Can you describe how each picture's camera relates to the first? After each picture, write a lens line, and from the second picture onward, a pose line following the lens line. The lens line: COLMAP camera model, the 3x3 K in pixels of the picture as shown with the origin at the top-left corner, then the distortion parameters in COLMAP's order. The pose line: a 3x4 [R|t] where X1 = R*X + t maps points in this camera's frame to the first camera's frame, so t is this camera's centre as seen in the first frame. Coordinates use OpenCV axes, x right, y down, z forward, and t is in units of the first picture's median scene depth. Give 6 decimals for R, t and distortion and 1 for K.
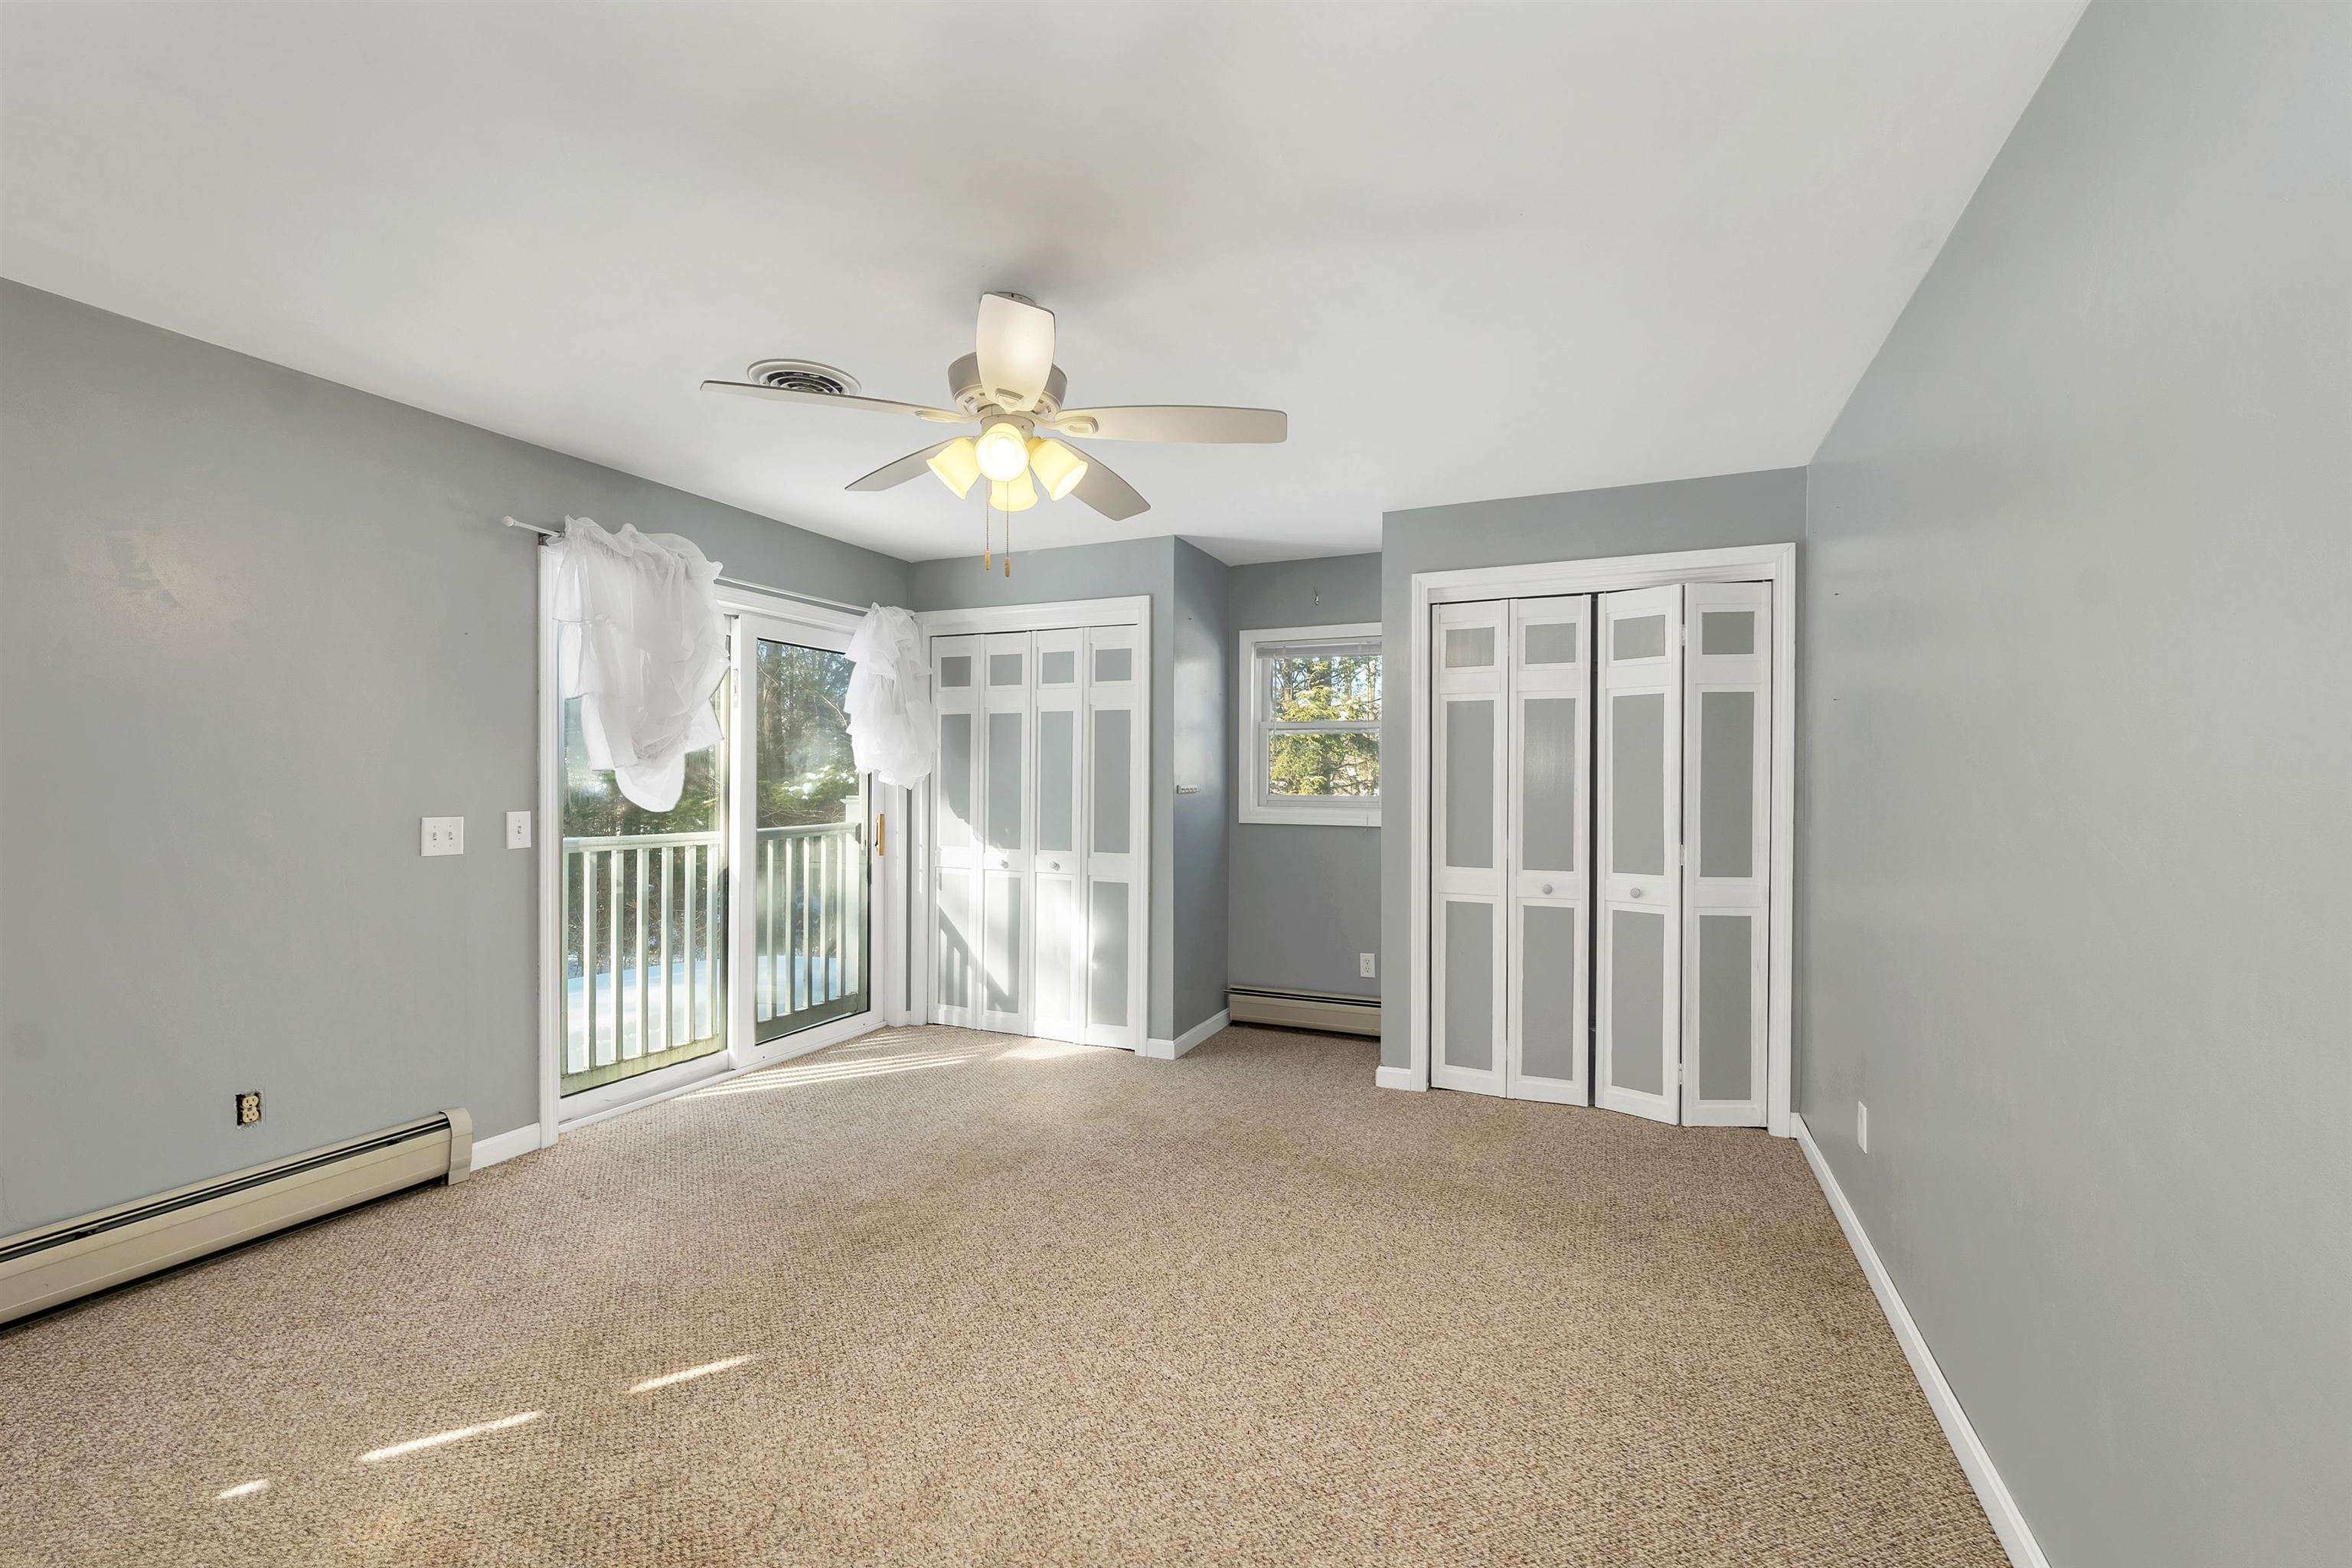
lens RADIAL K [[990.4, 0, 1170.0], [0, 990.4, 783.5], [0, 0, 1]] dist [0.001860, -0.000392]
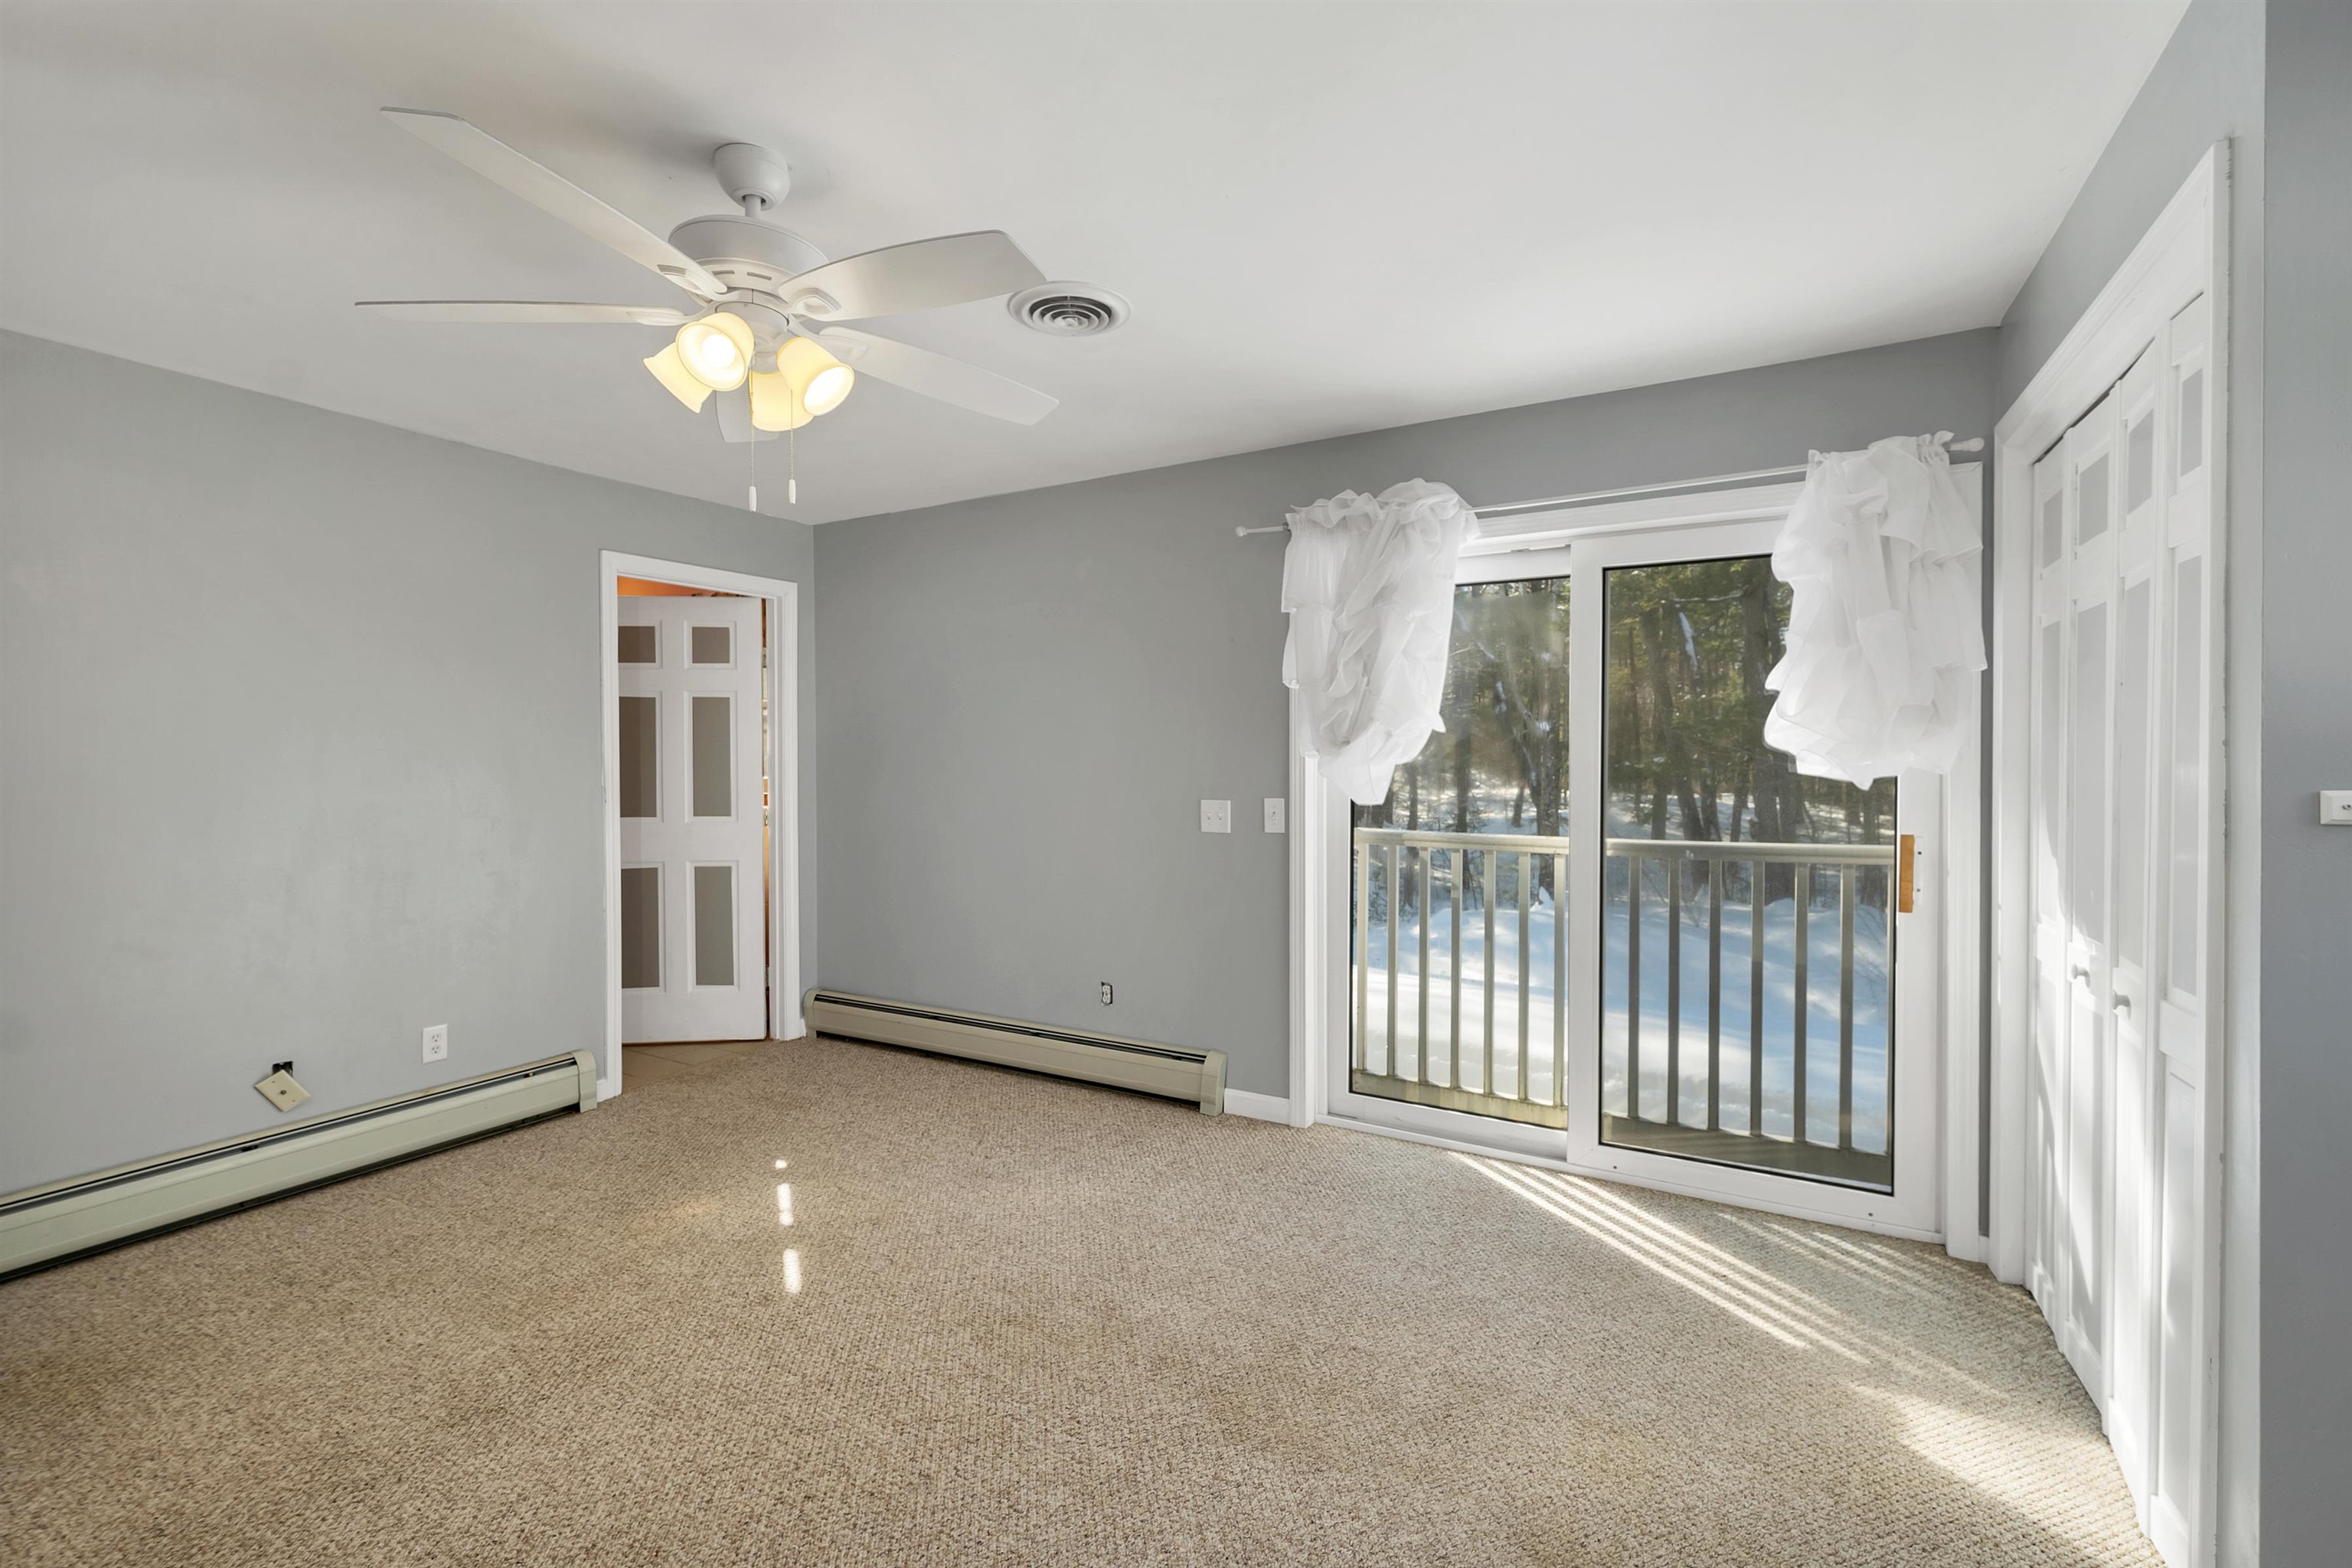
lens RADIAL K [[990.4, 0, 1158.4], [0, 990.4, 767.2], [0, 0, 1]] dist [0.001860, -0.000392]
pose [[-0.100107, -0.000252, -0.994977, 0.326466], [-0.003898, 0.999992, 0.000139, -0.003845], [0.994969, 0.003892, -0.100107, 0.775166]]
